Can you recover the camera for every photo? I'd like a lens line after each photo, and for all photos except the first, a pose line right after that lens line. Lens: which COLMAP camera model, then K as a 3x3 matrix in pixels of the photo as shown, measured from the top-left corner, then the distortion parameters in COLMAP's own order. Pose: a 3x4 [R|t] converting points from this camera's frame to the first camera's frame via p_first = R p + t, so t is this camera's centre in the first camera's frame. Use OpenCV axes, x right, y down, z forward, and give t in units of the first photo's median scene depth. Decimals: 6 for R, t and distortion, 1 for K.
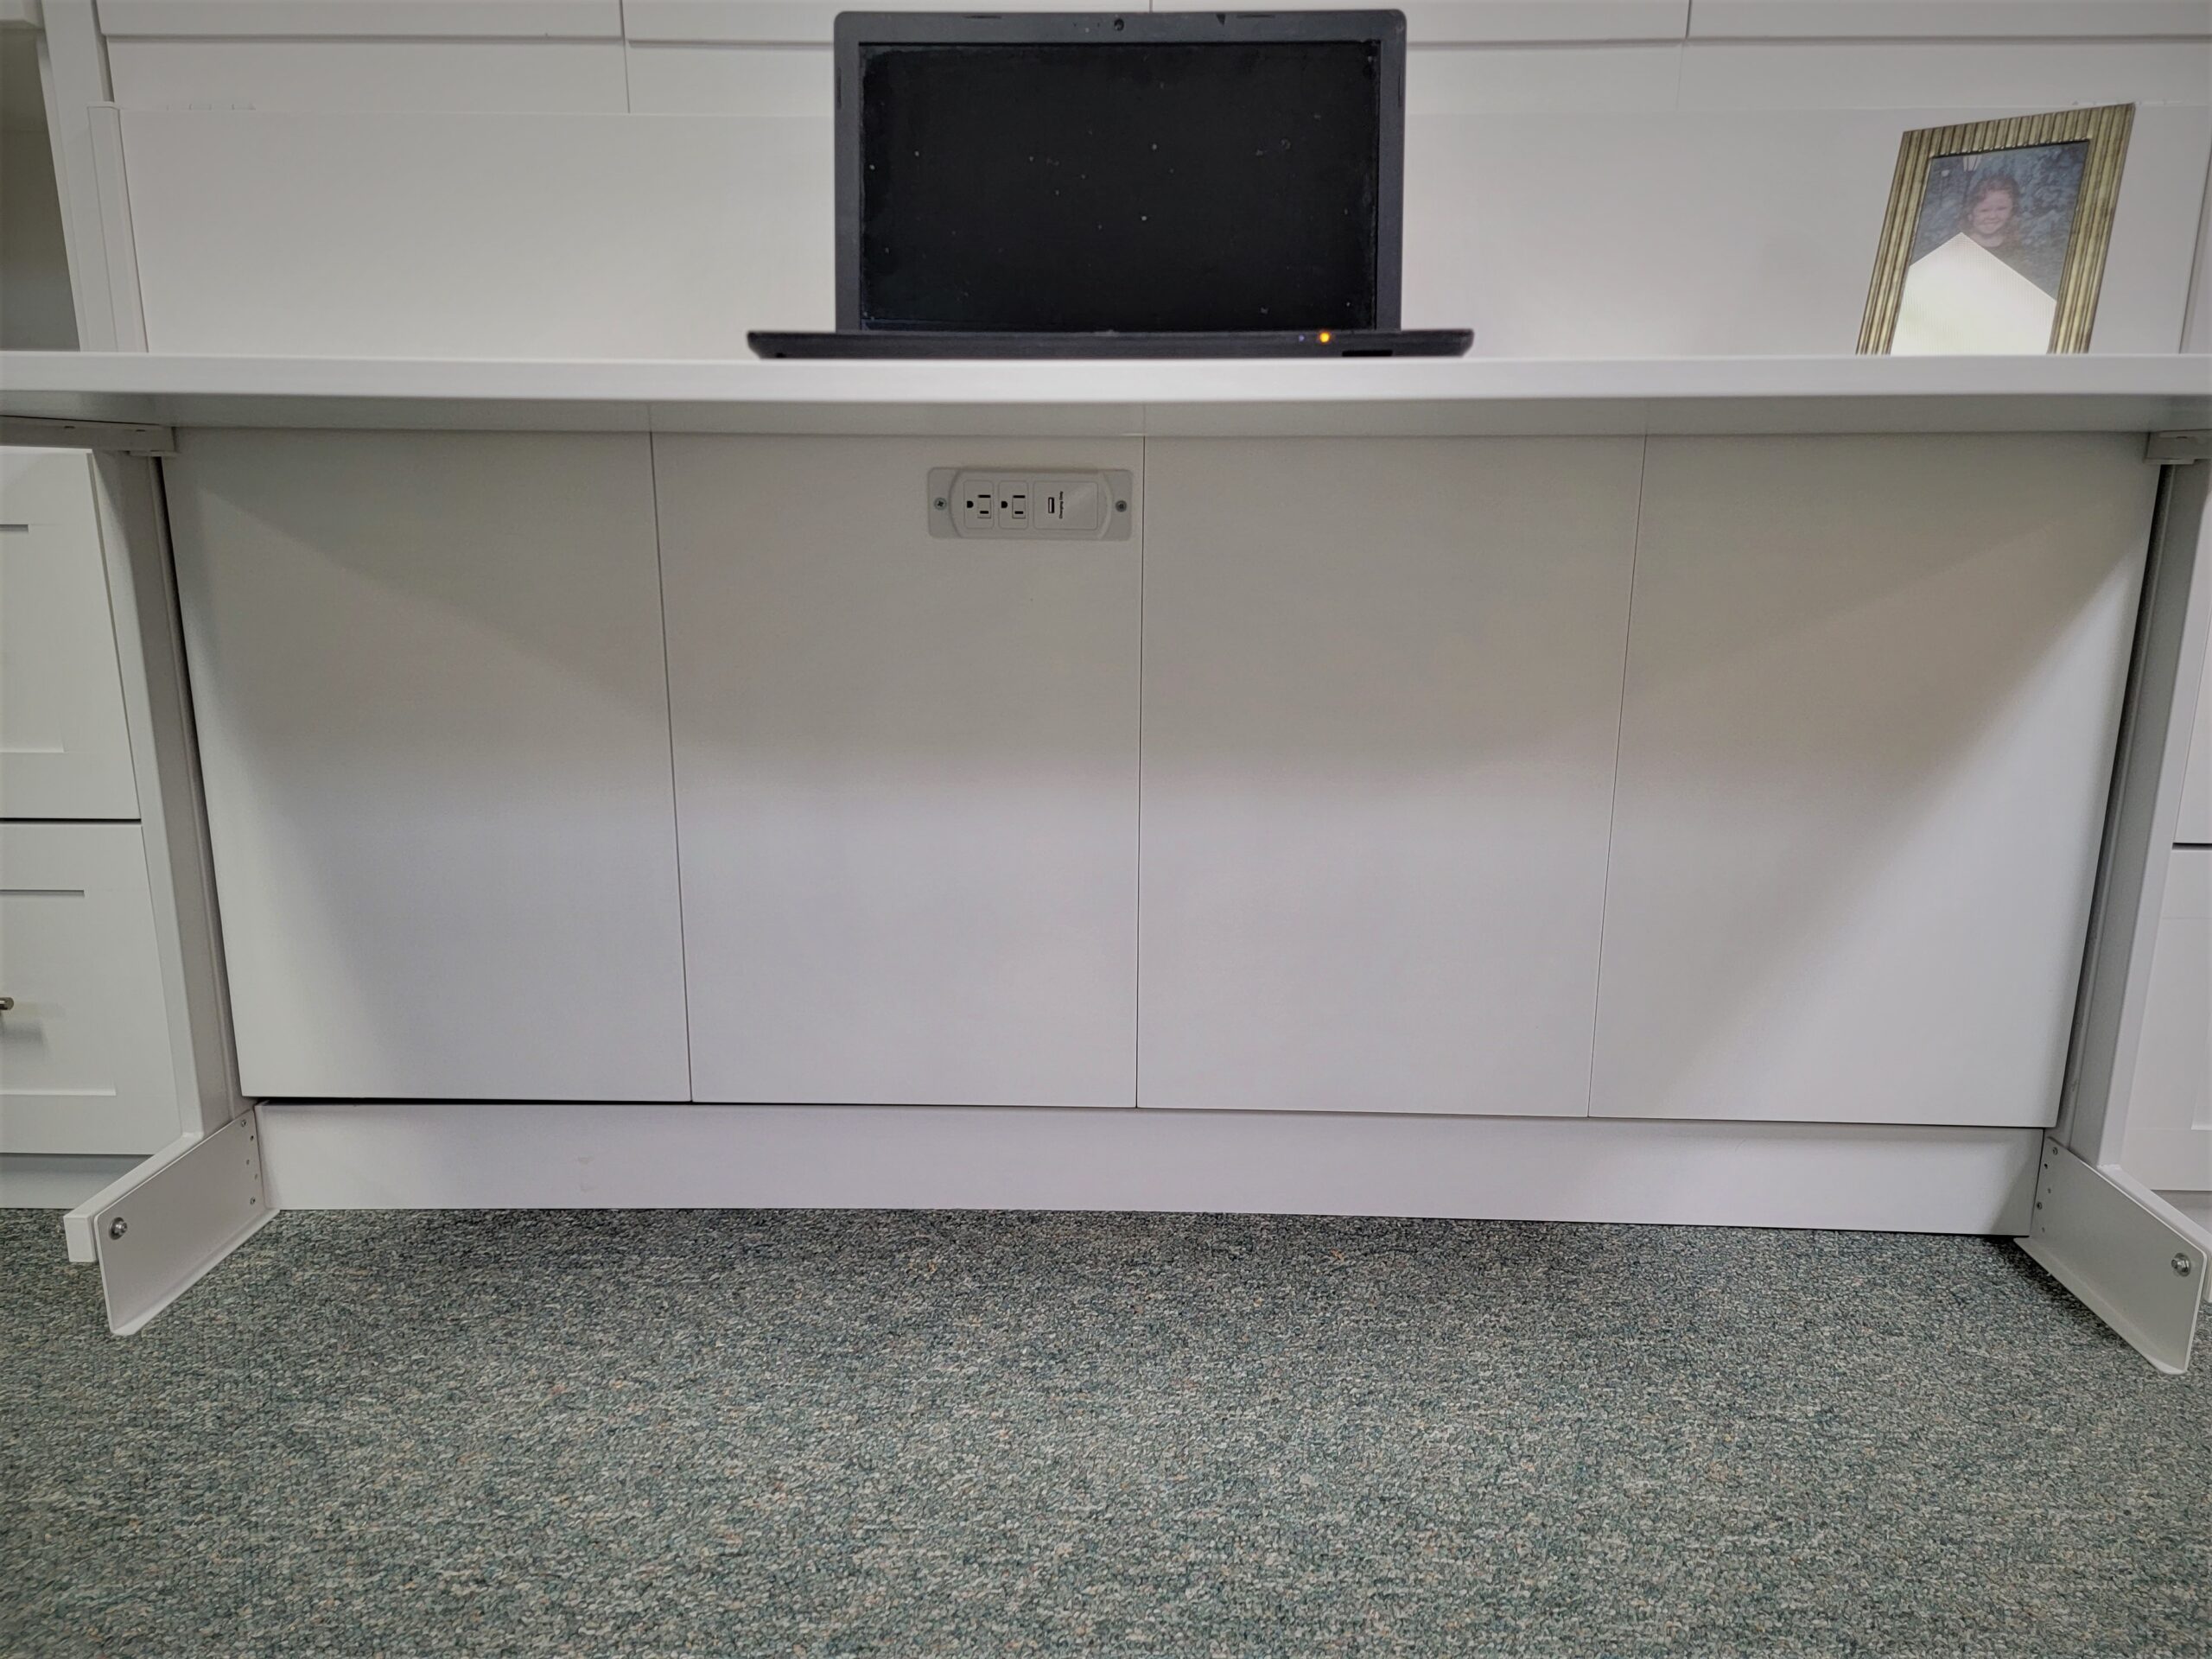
lens RADIAL K [[1556.1, 0, 1108.2], [0, 1556.1, 834.8], [0, 0, 1]] dist [0.061380, -0.051836]
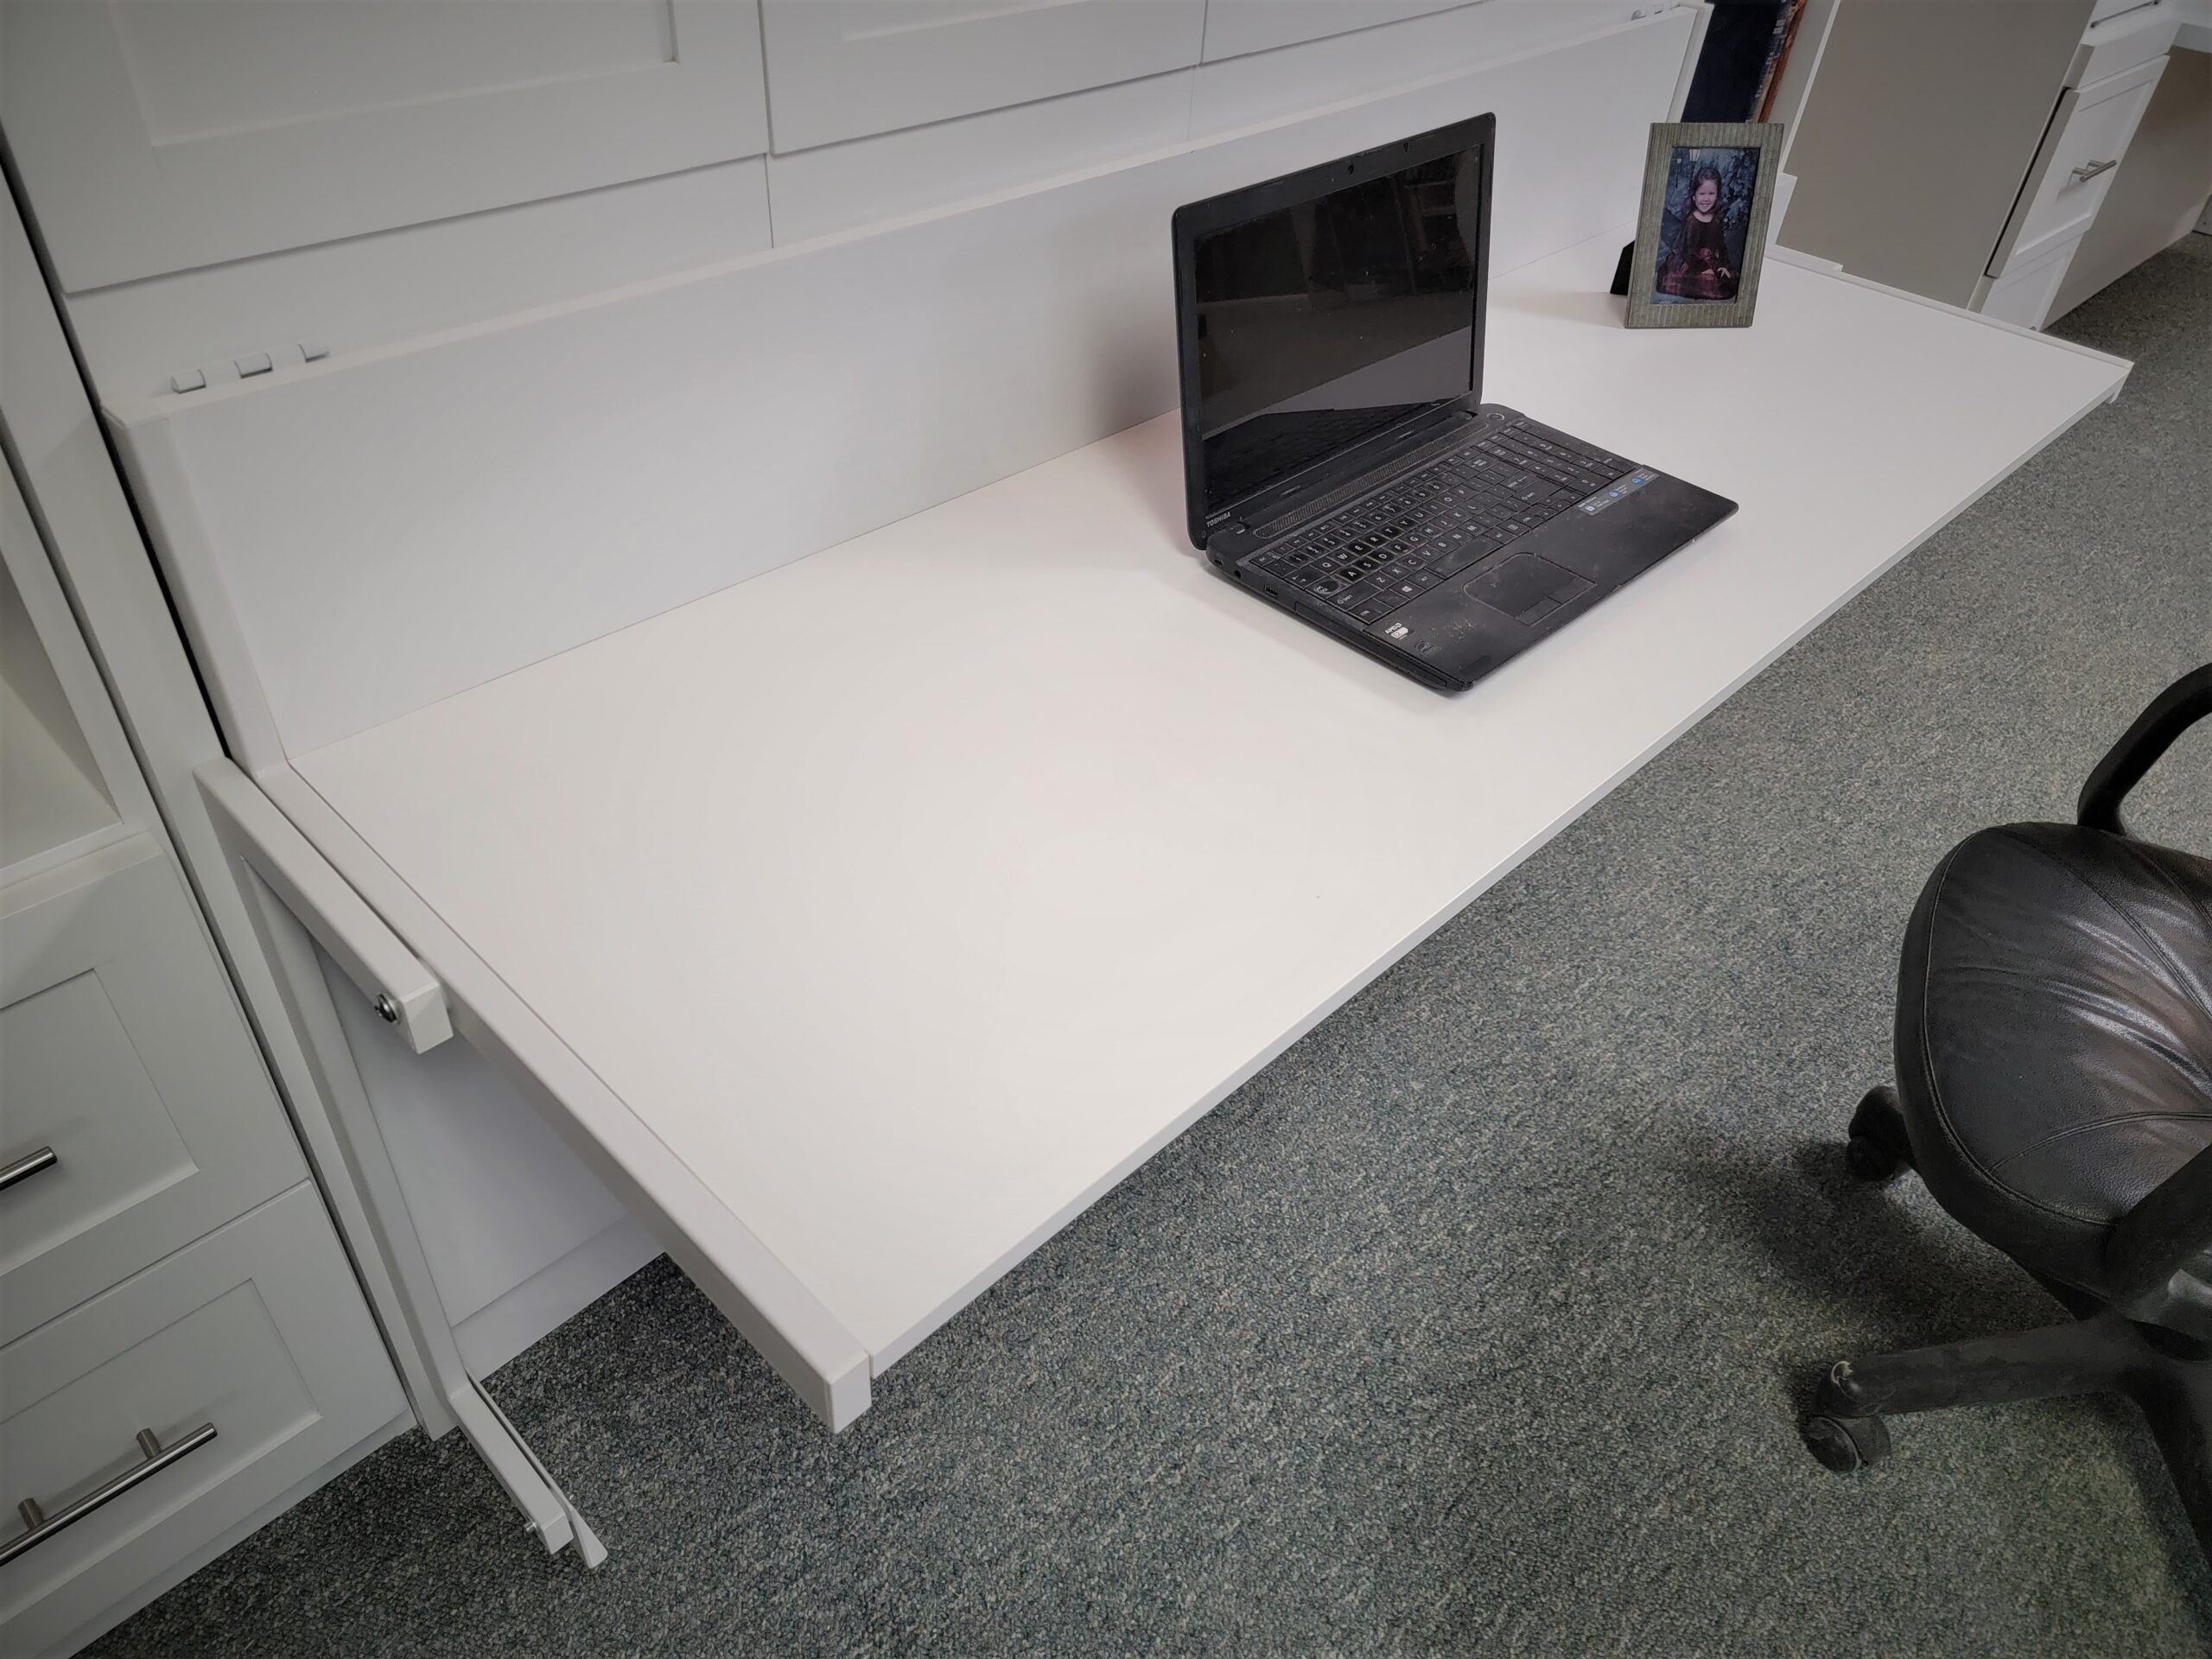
lens RADIAL K [[1556.1, 0, 1100.8], [0, 1556.1, 839.5], [0, 0, 1]] dist [0.061380, -0.051836]
pose [[0.679455, -0.444247, 0.583940, -0.965139], [0.114192, 0.850194, 0.513936, -0.703409], [-0.724777, -0.282515, 0.628398, 0.303905]]
